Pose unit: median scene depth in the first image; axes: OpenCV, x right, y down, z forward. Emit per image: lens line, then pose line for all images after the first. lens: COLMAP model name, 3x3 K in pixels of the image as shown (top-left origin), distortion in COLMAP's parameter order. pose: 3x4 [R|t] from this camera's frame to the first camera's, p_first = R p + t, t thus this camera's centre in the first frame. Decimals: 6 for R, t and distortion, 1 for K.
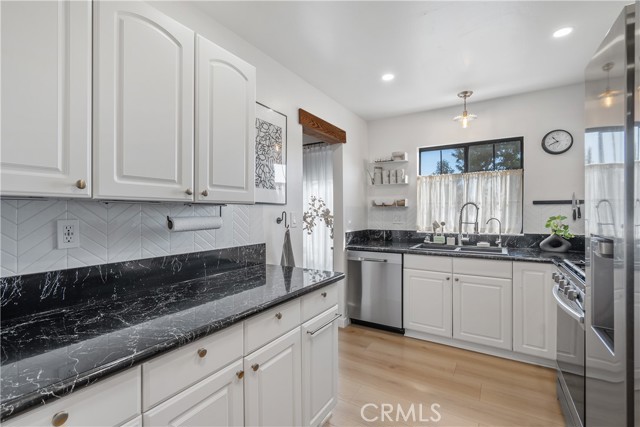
lens RADIAL K [[290.9, 0, 318.2], [0, 290.9, 212.8], [0, 0, 1]] dist [-0.004672, -0.000682]
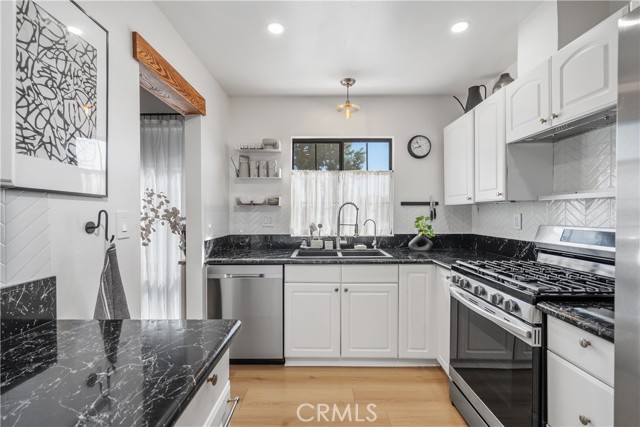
lens RADIAL K [[290.9, 0, 317.3], [0, 290.9, 214.6], [0, 0, 1]] dist [-0.004672, -0.000682]
pose [[0.853954, -0.000480, 0.520349, -0.046360], [-0.000728, 0.999997, 0.002117, 0.002035], [-0.520348, -0.002187, 0.853951, 0.280428]]
